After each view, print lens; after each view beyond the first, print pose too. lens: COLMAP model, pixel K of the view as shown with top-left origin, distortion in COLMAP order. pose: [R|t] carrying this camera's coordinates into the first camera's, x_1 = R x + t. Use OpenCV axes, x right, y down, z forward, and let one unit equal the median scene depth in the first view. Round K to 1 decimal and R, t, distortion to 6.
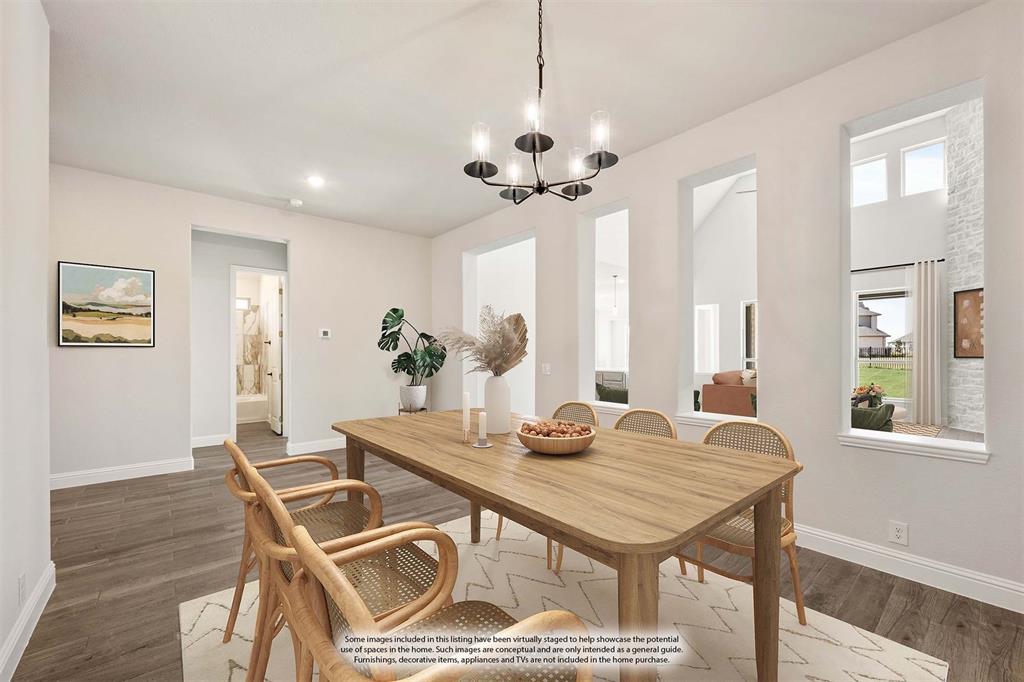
lens RADIAL K [[416.4, 0, 513.7], [0, 416.4, 350.6], [0, 0, 1]] dist [-0.002364, -0.000355]
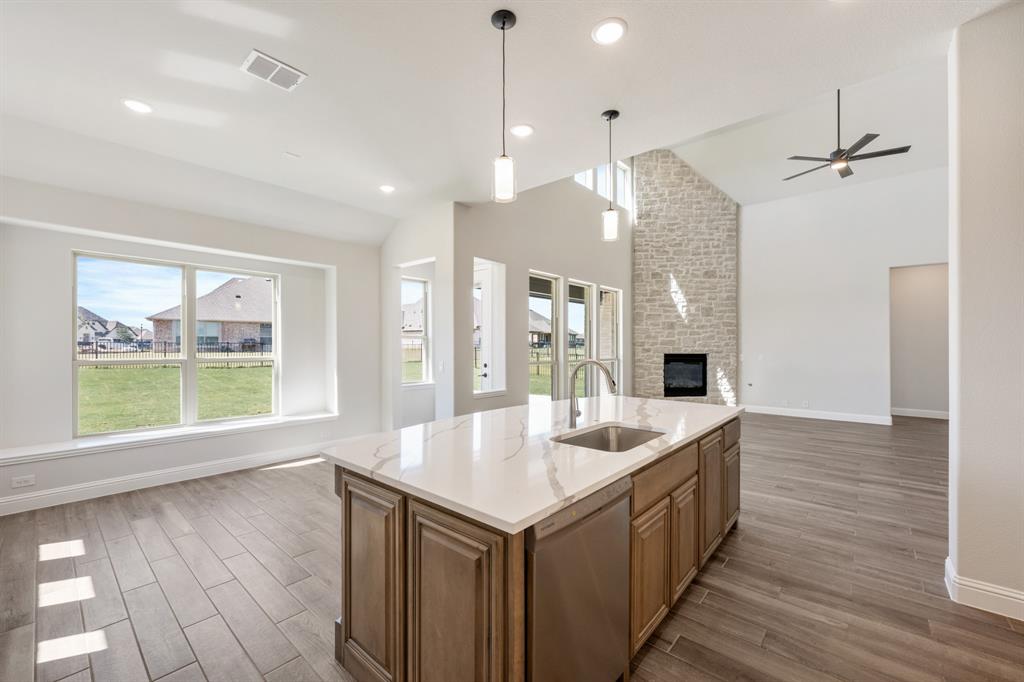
lens RADIAL K [[408.5, 0, 515.4], [0, 408.5, 346.7], [0, 0, 1]] dist [-0.000712, 0.000004]
pose [[-0.172216, -0.002700, 0.985055, -0.053452], [-0.003039, 0.999993, 0.002209, -0.008625], [-0.985055, -0.002613, -0.172223, 1.612159]]
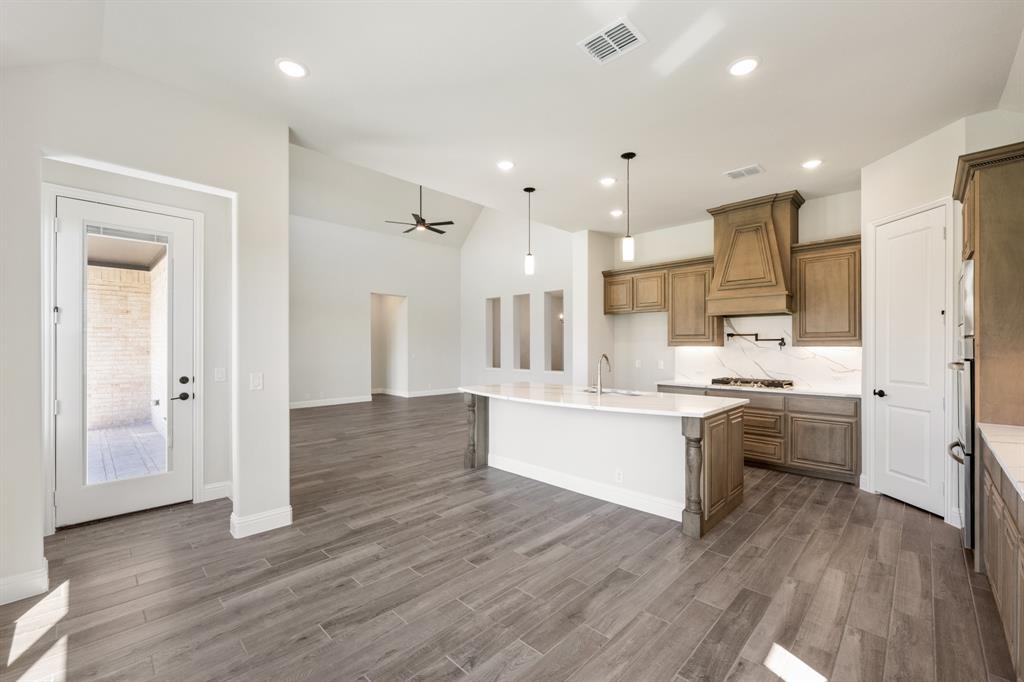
lens RADIAL K [[416.9, 0, 508.8], [0, 416.9, 346.6], [0, 0, 1]] dist [-0.001322, -0.000289]
pose [[-0.995507, -0.000358, -0.094690, 0.450726], [-0.000086, 0.999996, -0.002878, -0.007102], [0.094691, -0.002856, -0.995503, 2.081110]]
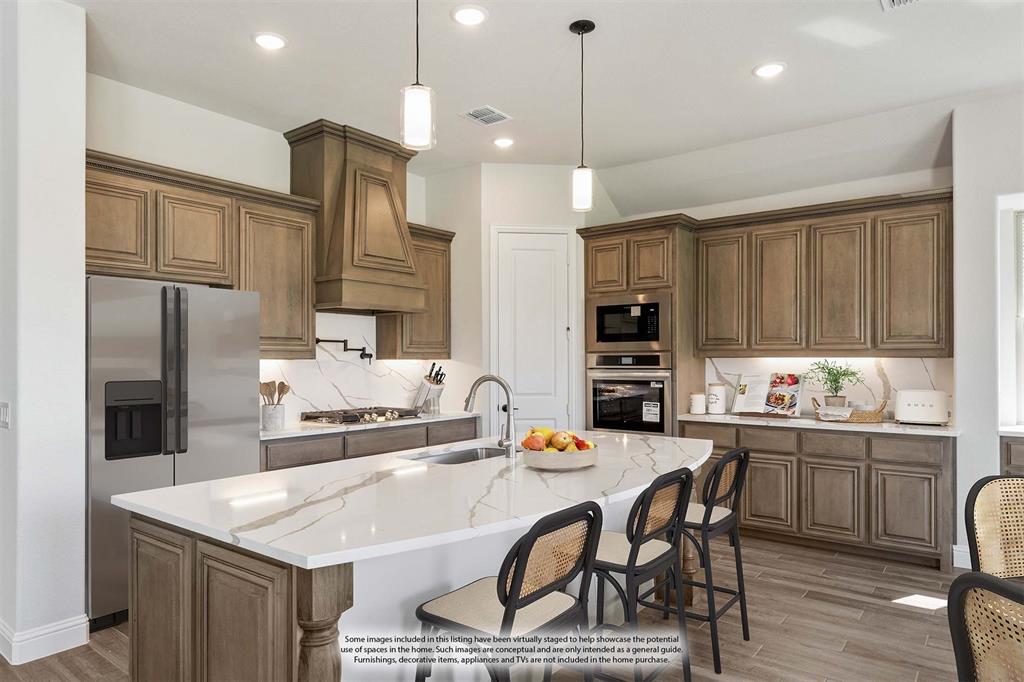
lens RADIAL K [[634.7, 0, 483.5], [0, 634.7, 359.7], [0, 0, 1]] dist [0.001133, 0.000471]
pose [[0.183556, -0.000294, -0.983009, 0.691742], [0.005575, 0.999984, 0.000742, -0.009028], [0.982993, -0.005616, 0.183554, 1.410989]]
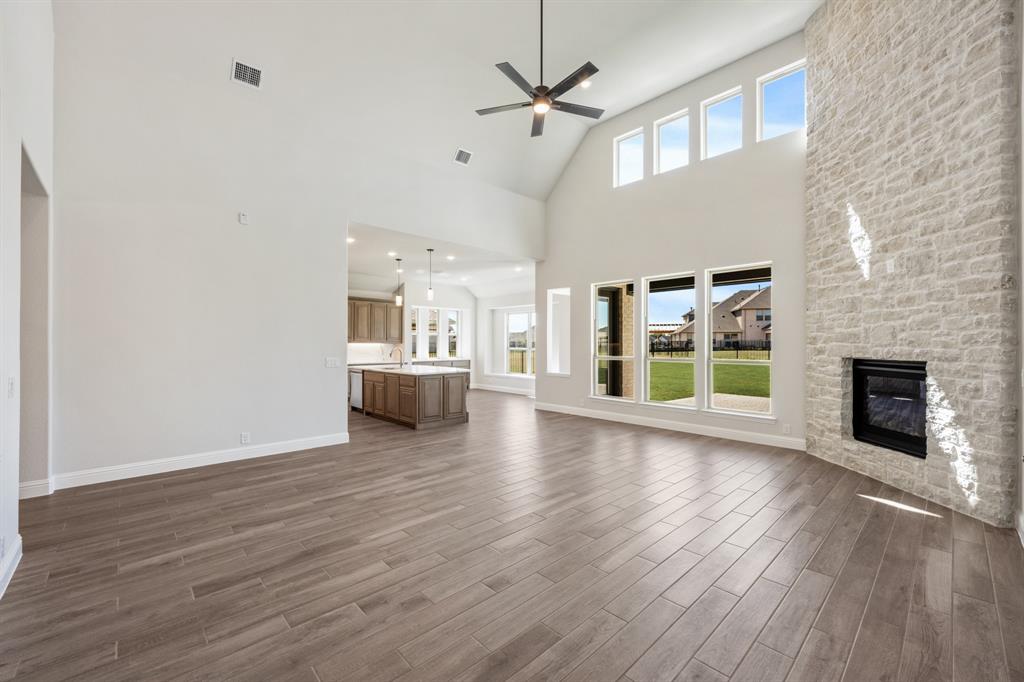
lens RADIAL K [[431.7, 0, 521.3], [0, 431.7, 343.5], [0, 0, 1]] dist [-0.002176, -0.000208]
pose [[0.997183, -0.000247, 0.075009, 0.509307], [0.000091, 0.999998, 0.002087, -0.011106], [-0.075010, -0.002074, 0.997181, 0.292794]]
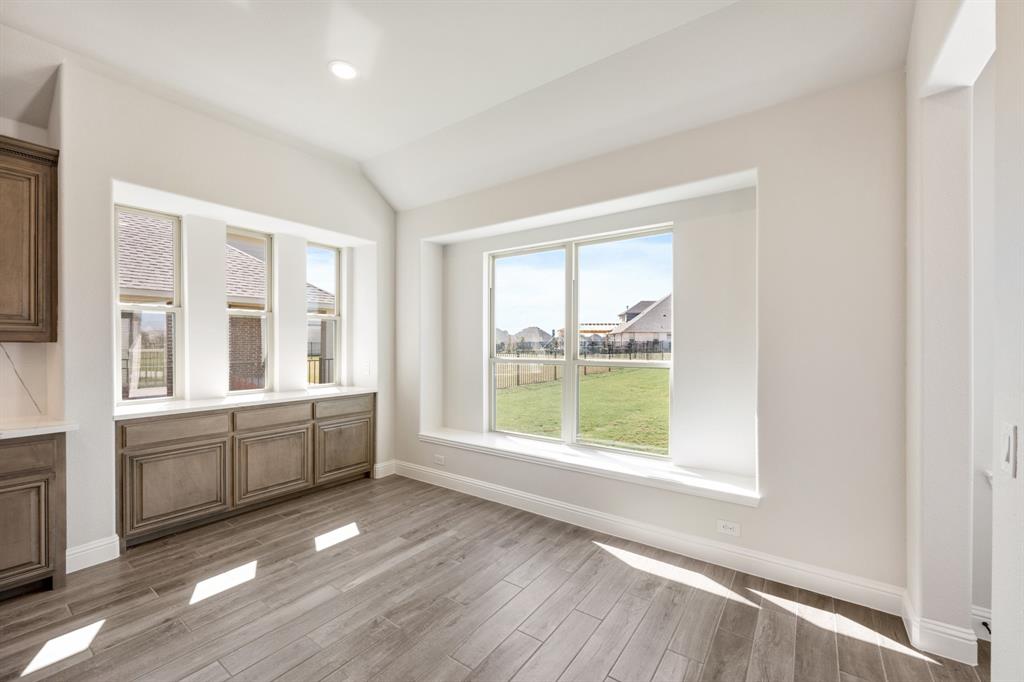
lens RADIAL K [[416.9, 0, 508.8], [0, 416.9, 346.6], [0, 0, 1]] dist [-0.001322, -0.000289]
pose [[0.969205, -0.001188, 0.246254, 0.467754], [-0.000572, 0.999975, 0.007075, -0.007045], [-0.246256, -0.006998, 0.969180, 1.521524]]
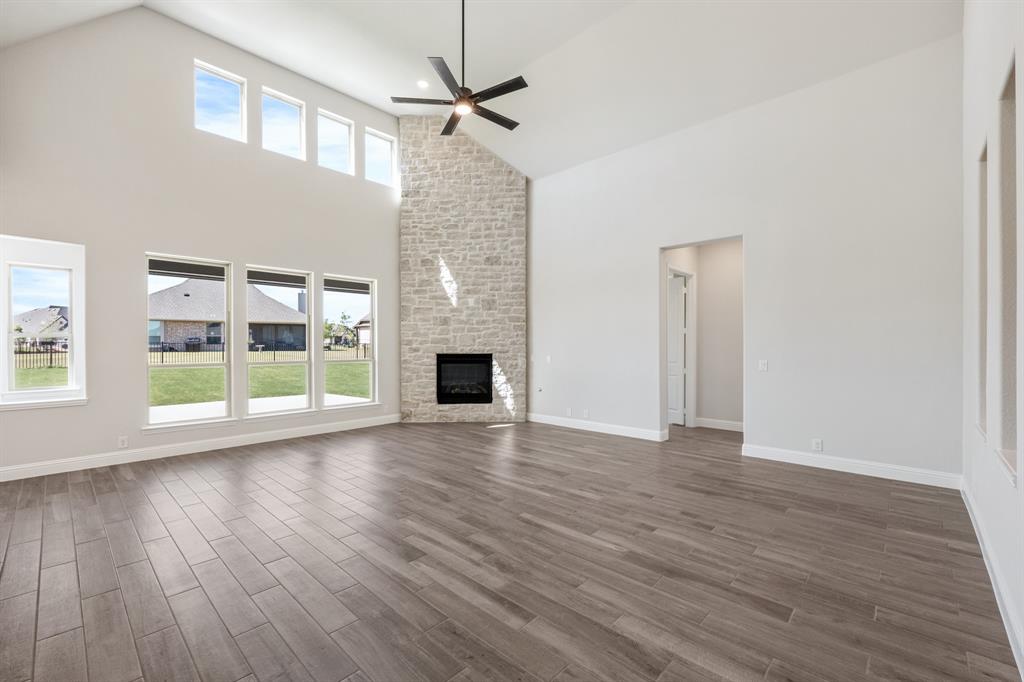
lens RADIAL K [[416.9, 0, 508.8], [0, 416.9, 346.6], [0, 0, 1]] dist [-0.001322, -0.000289]
pose [[-0.130034, -0.004077, 0.991501, -0.009328], [-0.001879, 0.999991, 0.003866, -0.009126], [-0.991508, -0.001360, -0.130041, 0.909943]]
